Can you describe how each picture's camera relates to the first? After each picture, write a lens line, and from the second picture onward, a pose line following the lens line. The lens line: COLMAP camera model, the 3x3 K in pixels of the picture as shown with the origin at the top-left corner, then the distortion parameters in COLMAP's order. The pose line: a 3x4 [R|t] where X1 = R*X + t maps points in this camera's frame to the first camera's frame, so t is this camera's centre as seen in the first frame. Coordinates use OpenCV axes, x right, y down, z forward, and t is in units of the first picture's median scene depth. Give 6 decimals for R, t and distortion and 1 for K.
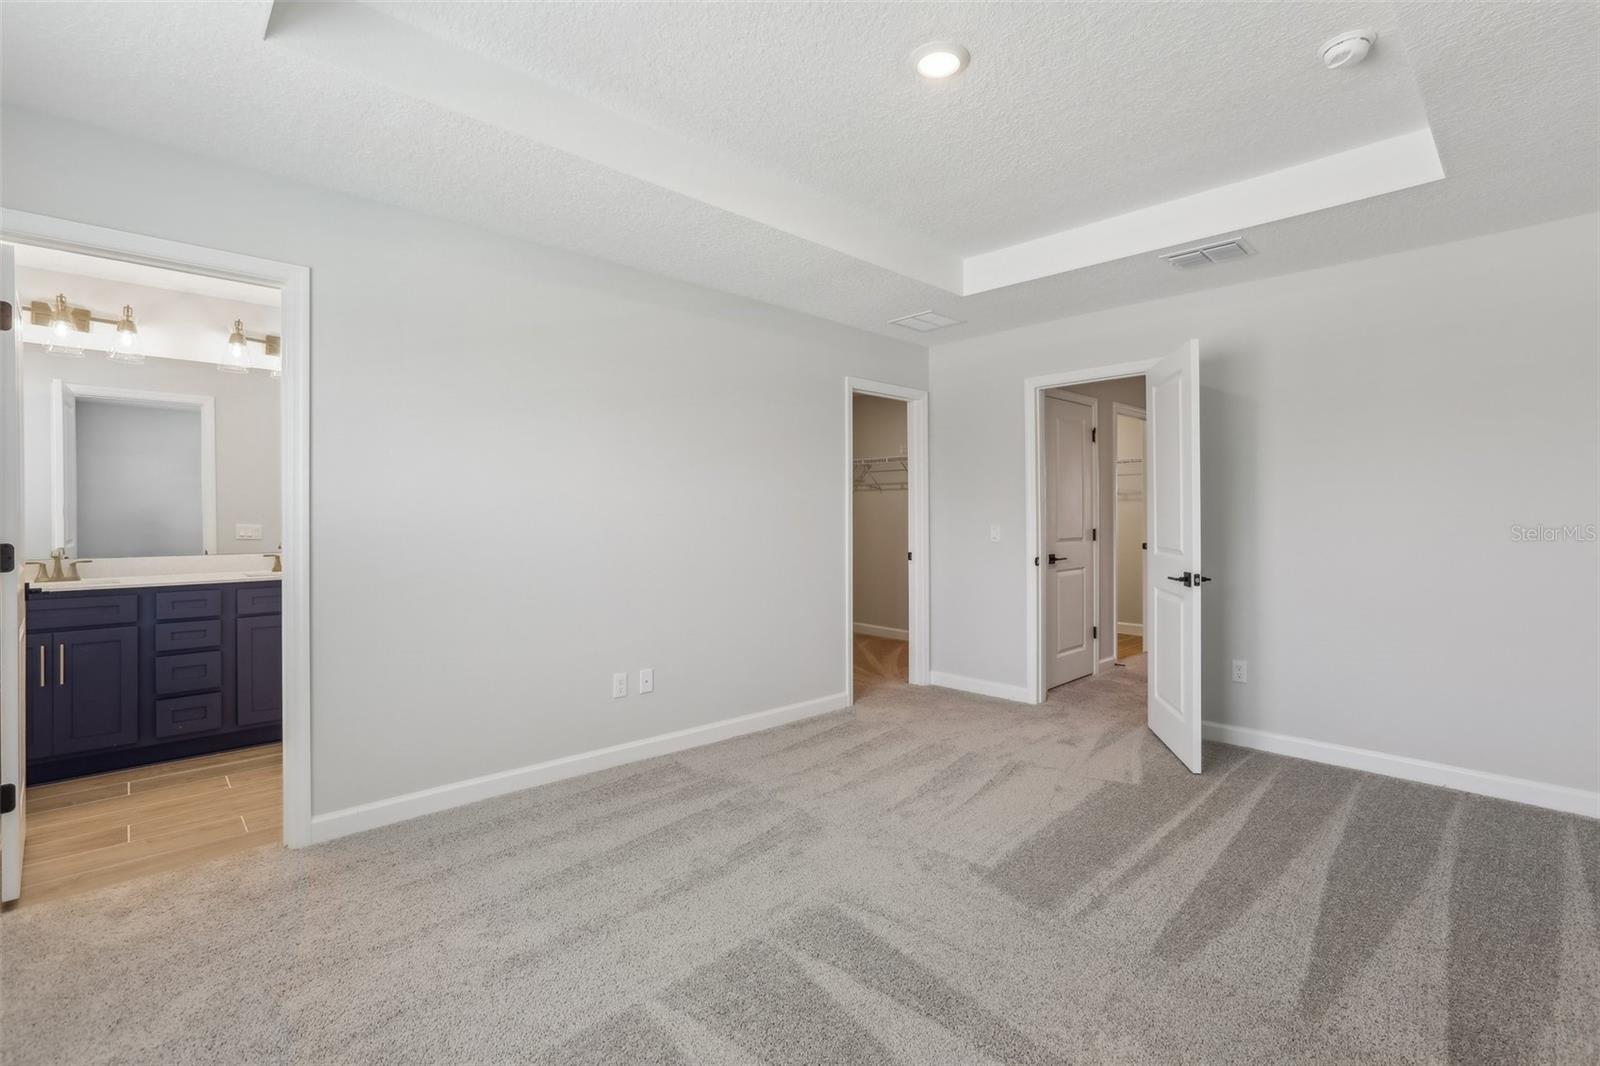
lens RADIAL K [[725.4, 0, 816.7], [0, 725.4, 510.8], [0, 0, 1]] dist [-0.028508, 0.013534]
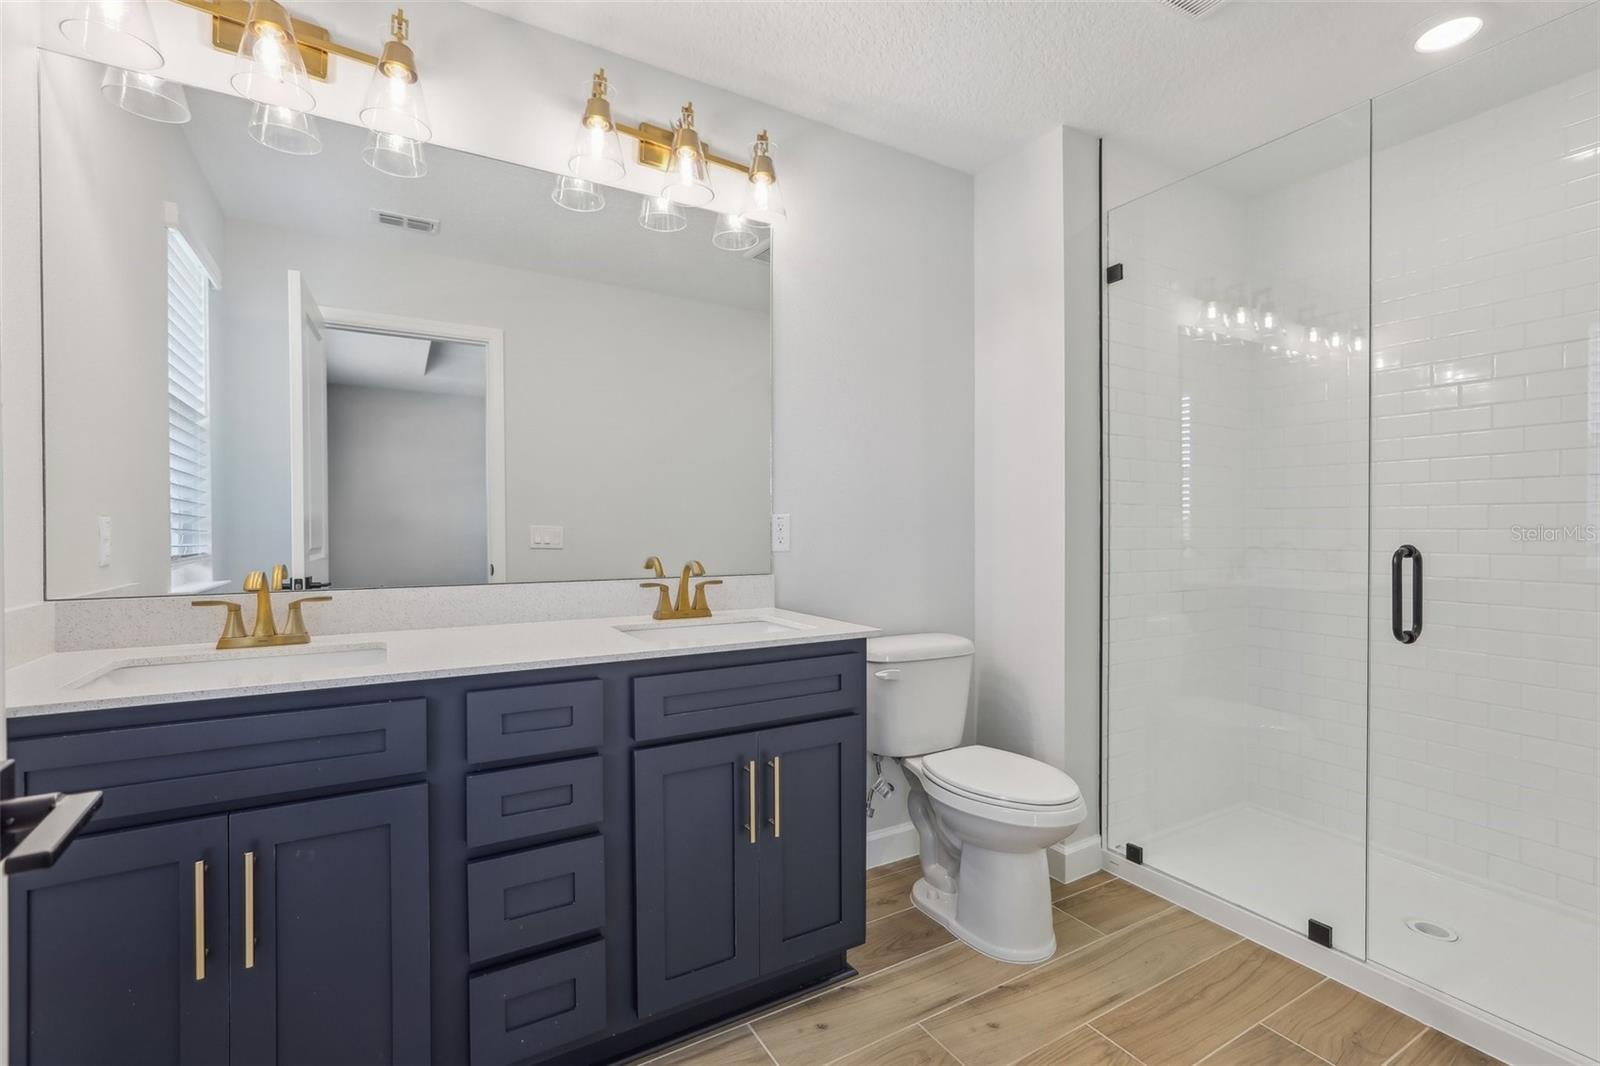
lens RADIAL K [[743.6, 0, 806.7], [0, 743.6, 522.5], [0, 0, 1]] dist [-0.027062, 0.012332]
pose [[0.968714, -0.003363, -0.248159, -0.630326], [0.003737, 0.999992, 0.001039, 0.026461], [0.248153, -0.001934, 0.968719, 0.644204]]
